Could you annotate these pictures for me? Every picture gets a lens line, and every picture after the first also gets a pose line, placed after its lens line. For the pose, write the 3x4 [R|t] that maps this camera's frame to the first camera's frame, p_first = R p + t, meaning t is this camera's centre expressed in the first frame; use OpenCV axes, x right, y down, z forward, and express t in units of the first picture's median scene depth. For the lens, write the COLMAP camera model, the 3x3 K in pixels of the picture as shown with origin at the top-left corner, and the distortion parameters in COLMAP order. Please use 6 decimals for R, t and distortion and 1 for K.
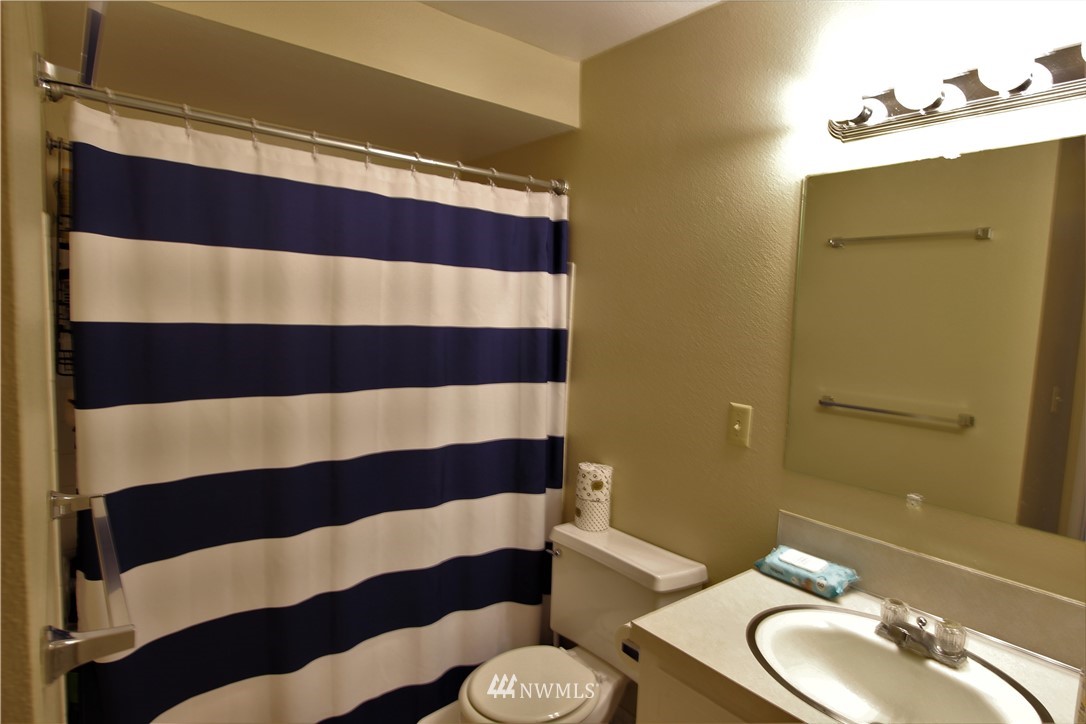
lens RADIAL K [[603.6, 0, 543.0], [0, 603.6, 362.0], [0, 0, 1]] dist [-0.001690, -0.000124]
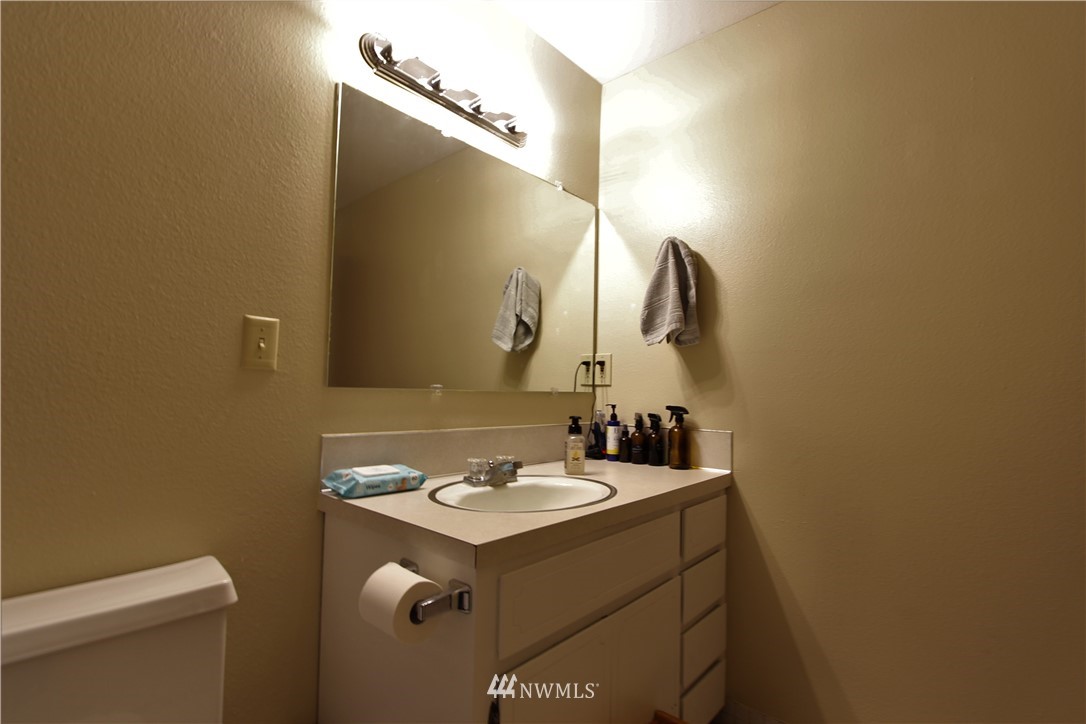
lens RADIAL K [[518.7, 0, 543.0], [0, 518.7, 362.0], [0, 0, 1]] dist [0.002671, 0.000406]
pose [[-0.177415, 0.031645, 0.983627, -0.414074], [0.070744, 0.997307, -0.019325, 0.175286], [-0.981590, 0.066157, -0.179176, 0.807307]]
